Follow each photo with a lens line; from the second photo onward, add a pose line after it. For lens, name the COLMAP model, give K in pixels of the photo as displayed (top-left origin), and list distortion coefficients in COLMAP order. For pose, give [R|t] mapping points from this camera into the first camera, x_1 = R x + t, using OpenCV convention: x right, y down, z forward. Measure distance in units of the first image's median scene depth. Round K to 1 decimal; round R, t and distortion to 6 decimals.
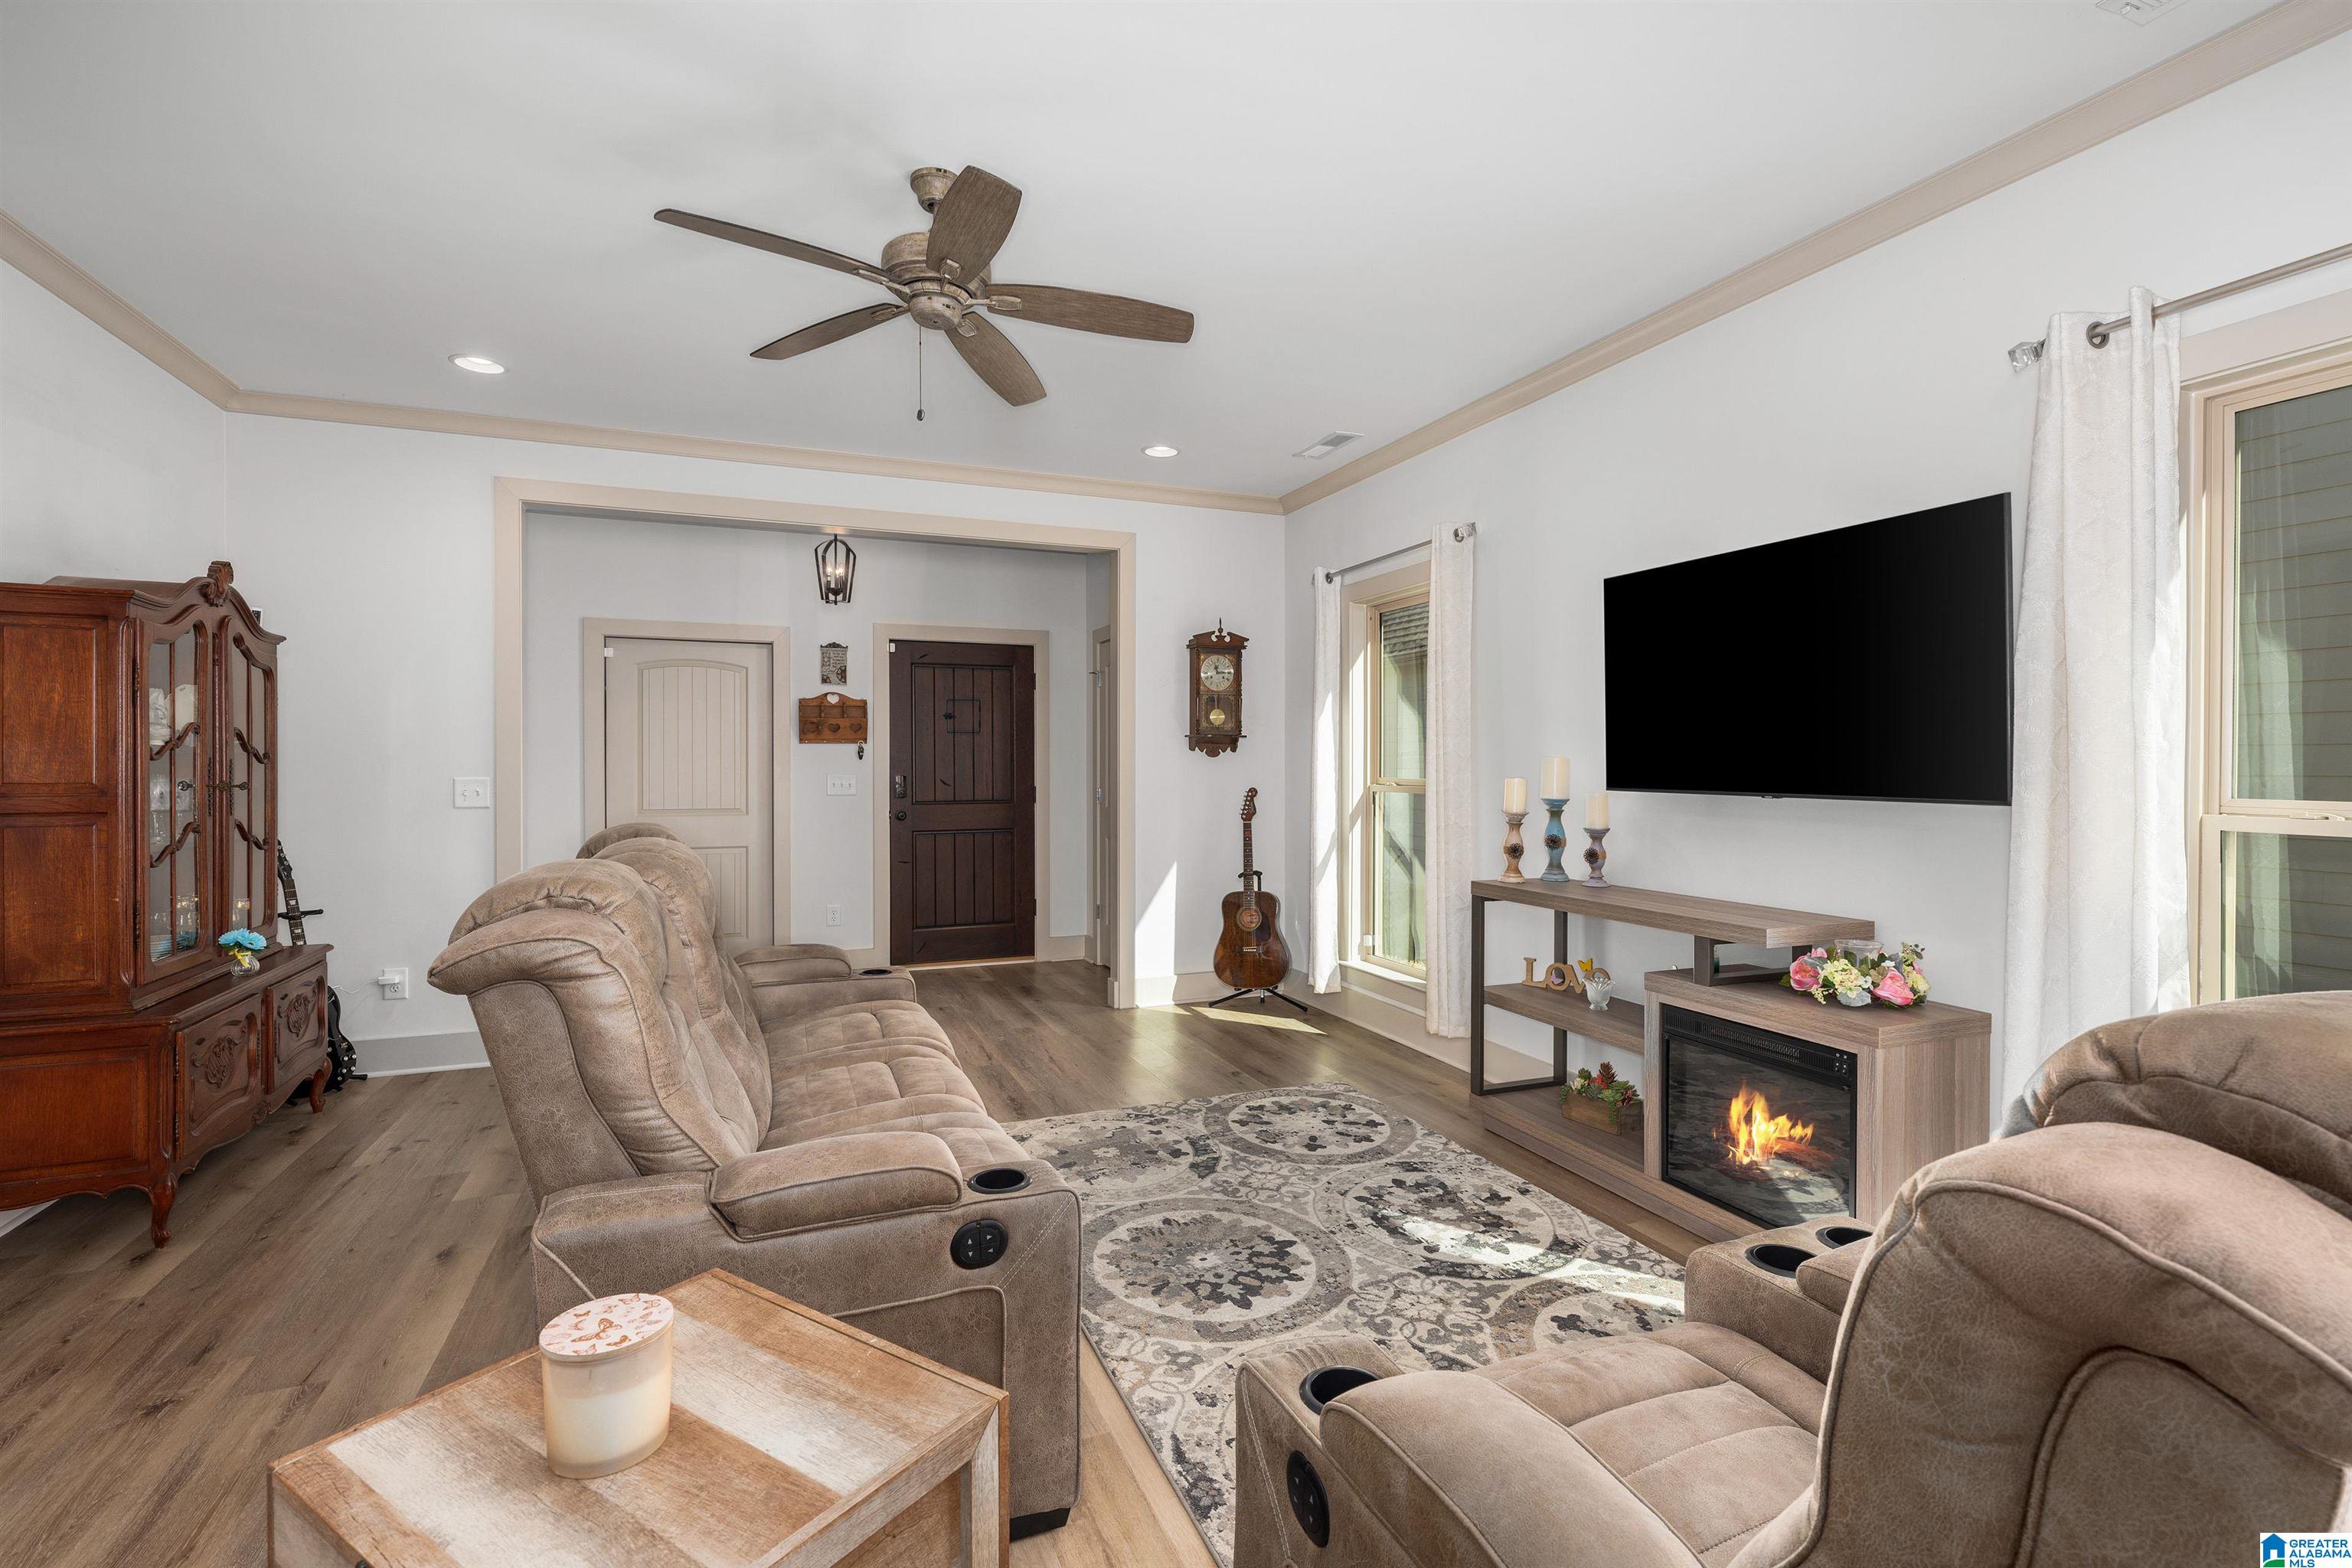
lens RADIAL K [[1079.9, 0, 1176.7], [0, 1079.9, 774.1], [0, 0, 1]] dist [-0.001551, 0.000217]
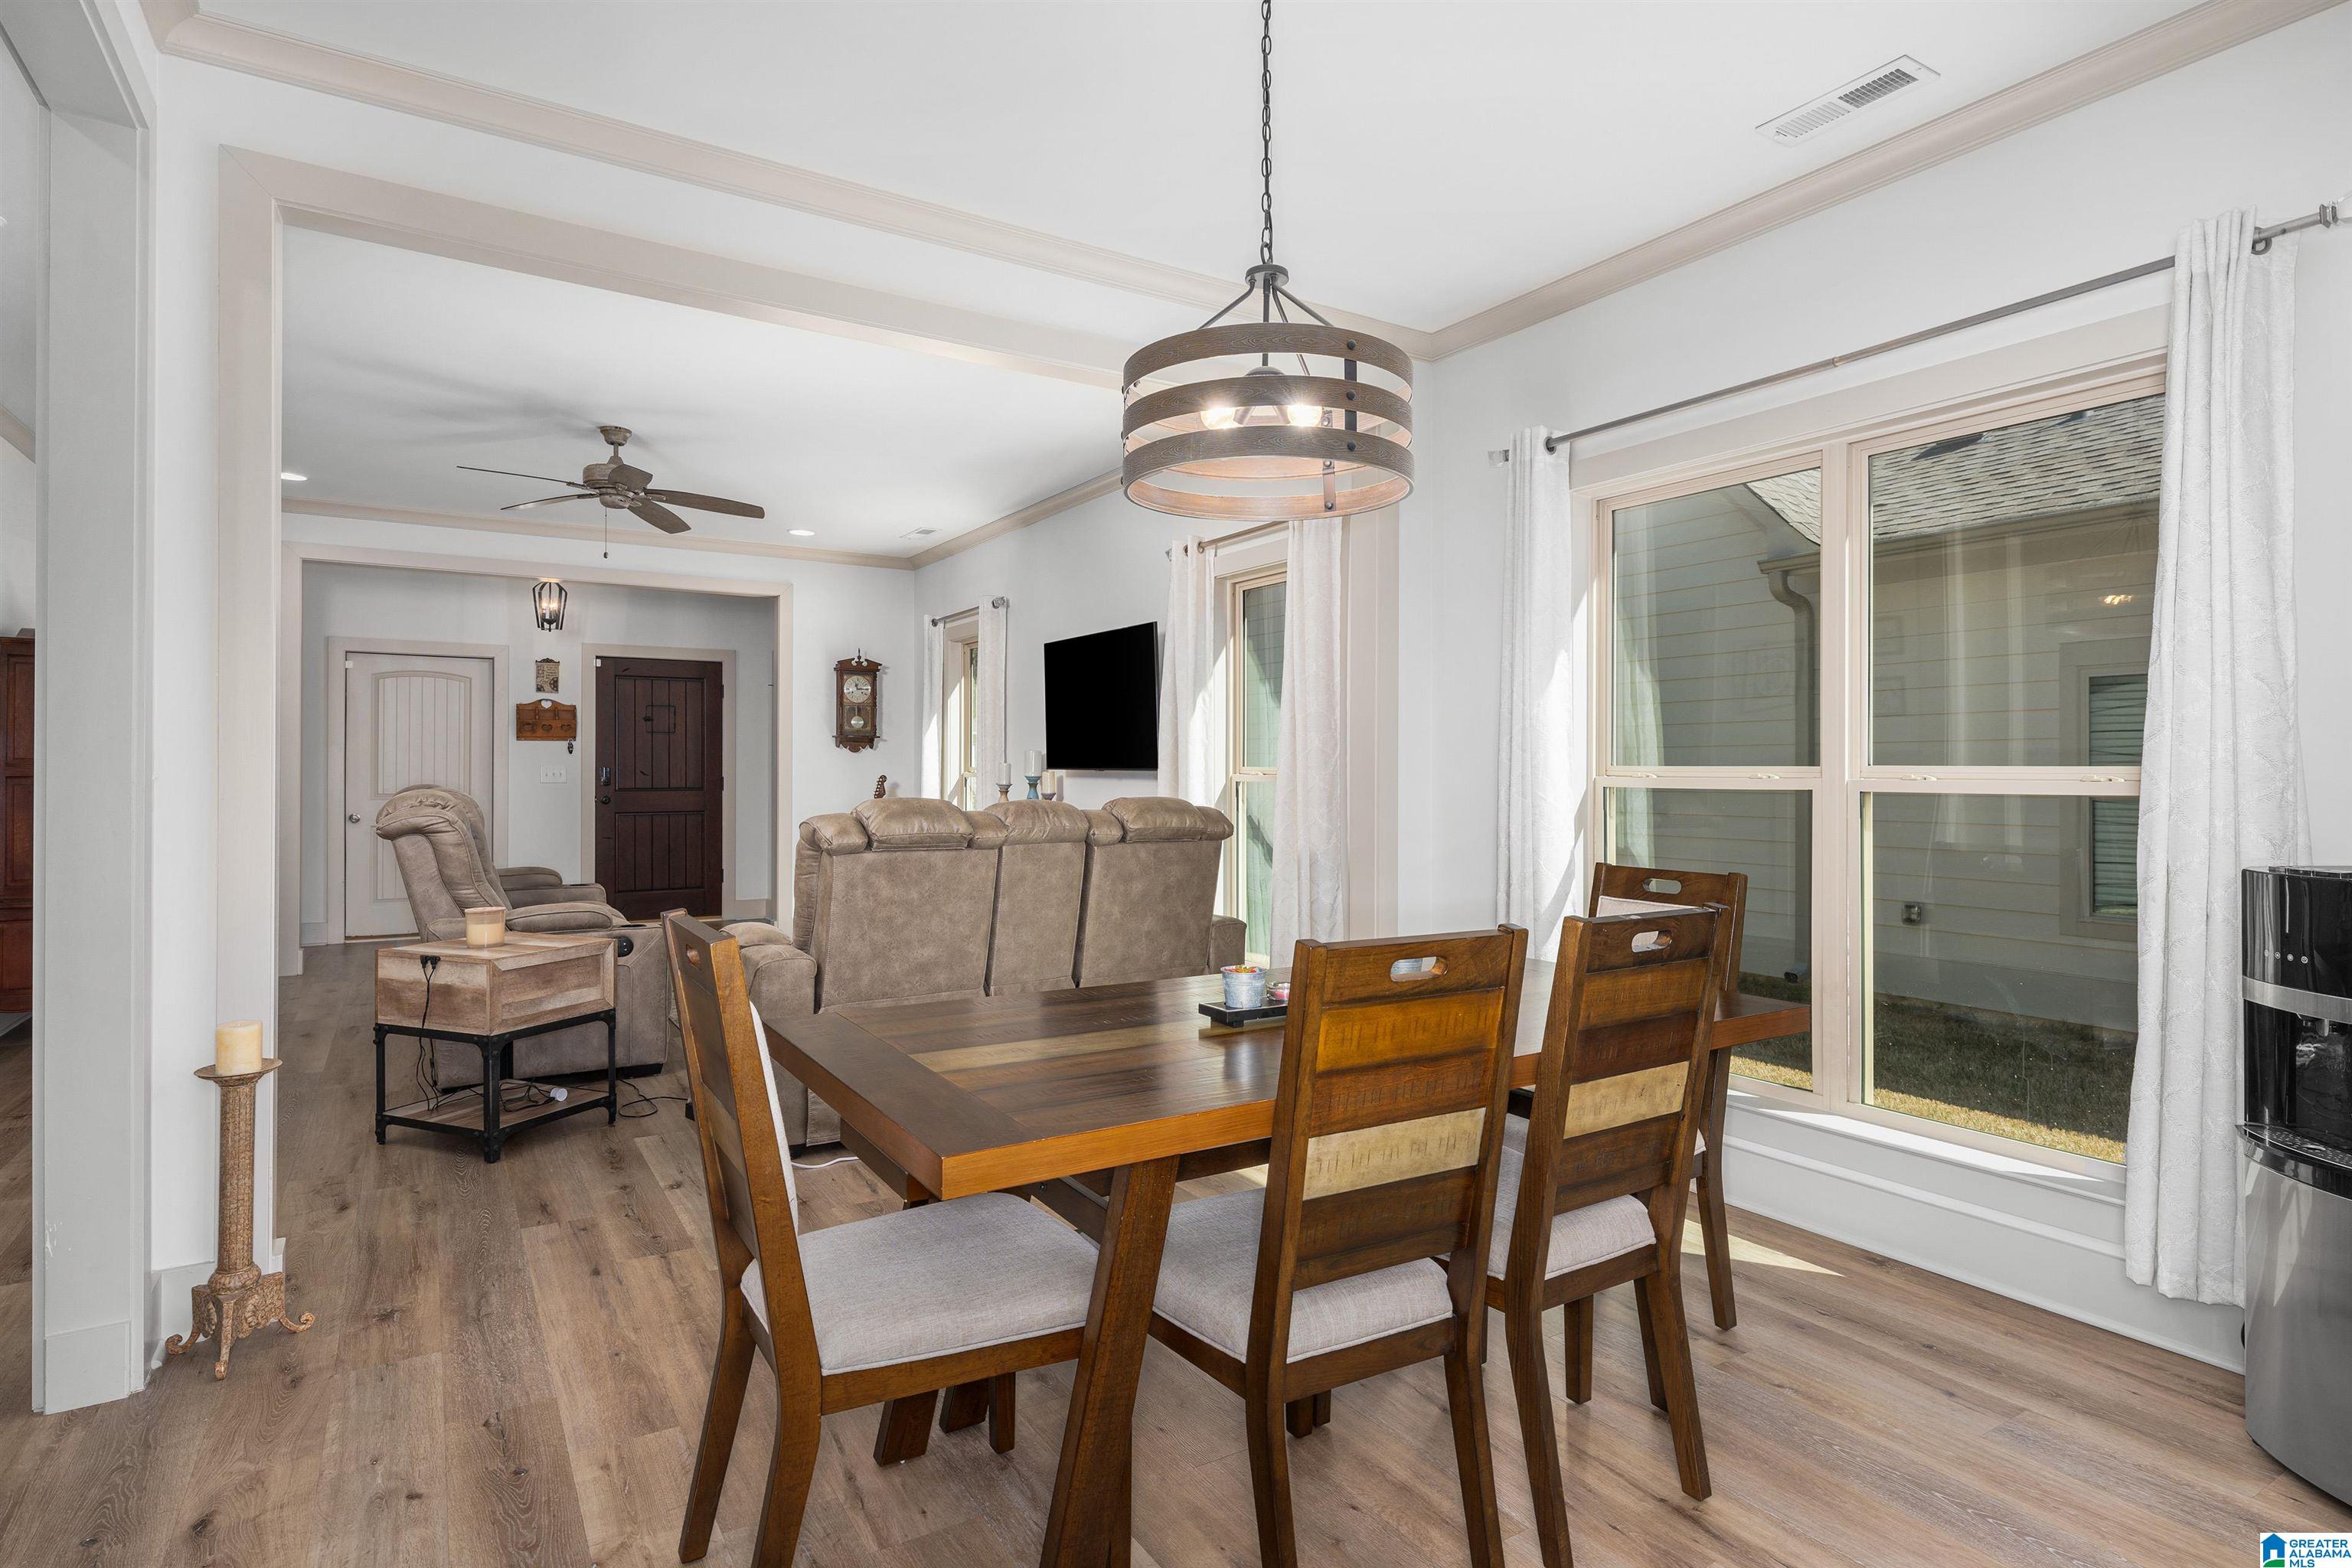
lens RADIAL K [[1205.4, 0, 1176.6], [0, 1205.4, 771.6], [0, 0, 1]] dist [0.002387, -0.000343]
pose [[0.983914, 0.002386, 0.178629, 0.403788], [-0.000758, 0.999958, -0.009179, 0.054184], [-0.178643, 0.008896, 0.983874, -1.356272]]
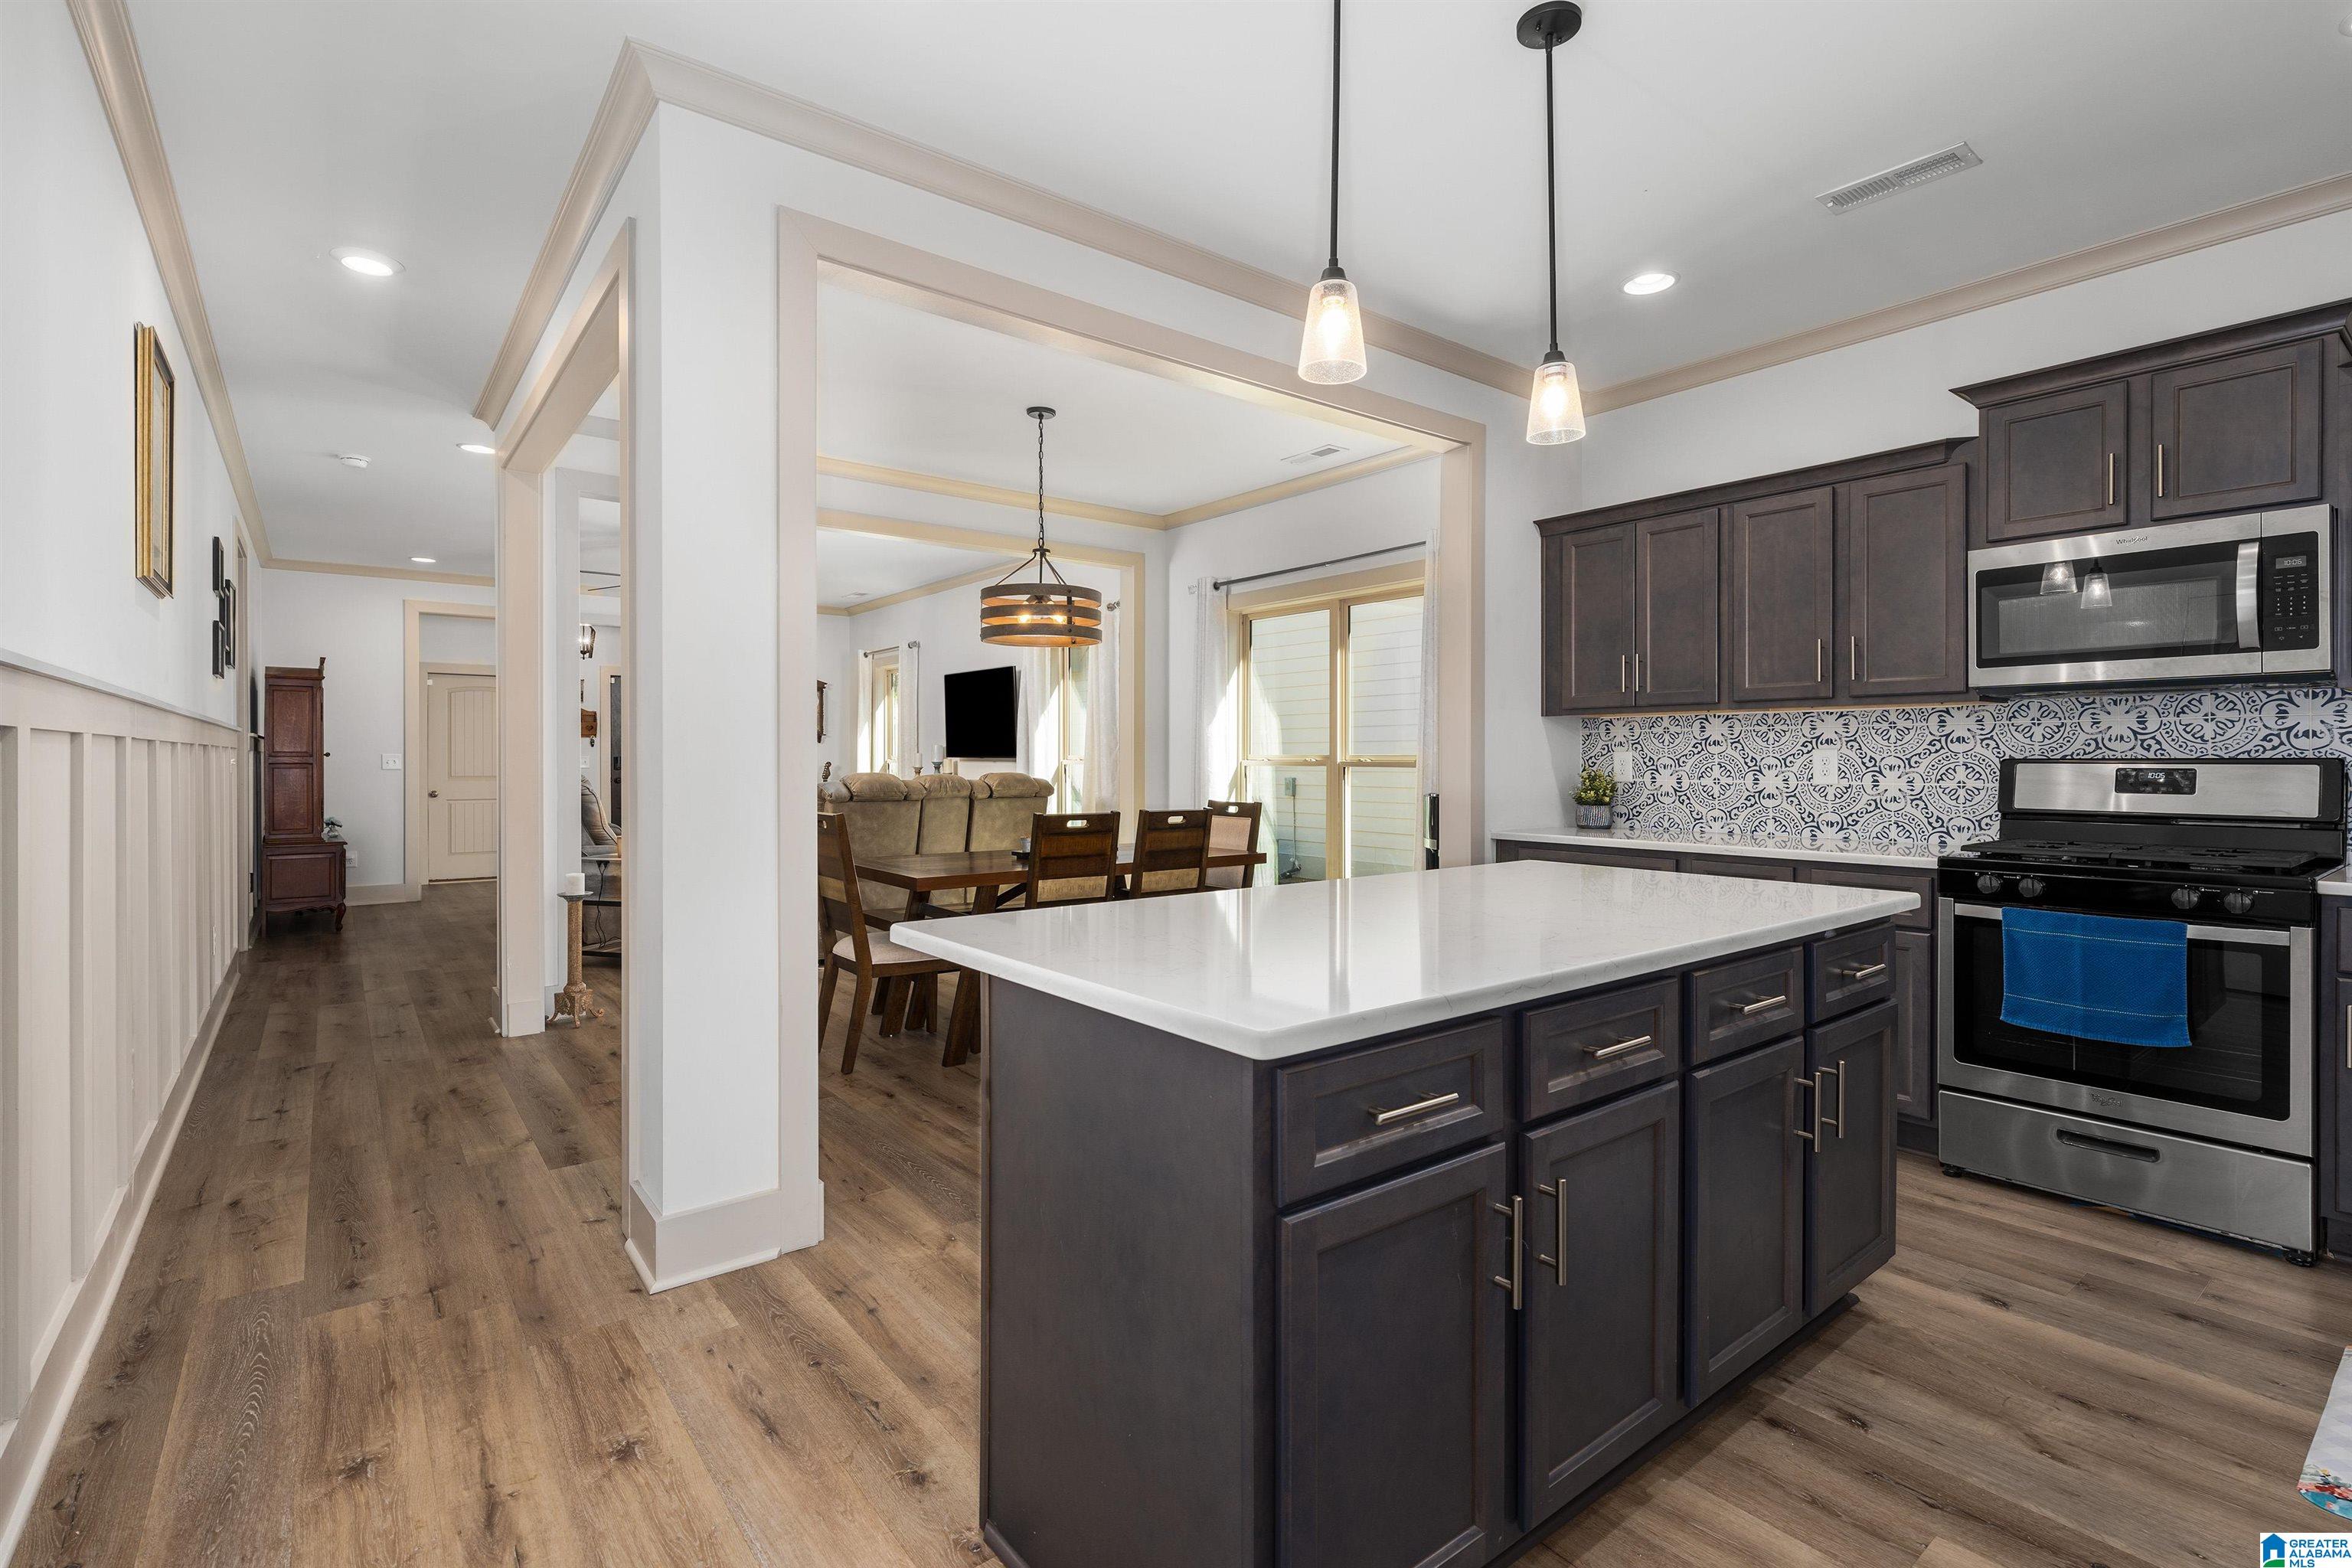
lens RADIAL K [[1079.9, 0, 1171.7], [0, 1079.9, 772.2], [0, 0, 1]] dist [-0.001551, 0.000217]
pose [[0.960899, -0.001632, 0.276895, 0.312617], [0.001262, 0.999998, 0.001517, 0.069702], [-0.276897, -0.001108, 0.960899, -2.473781]]
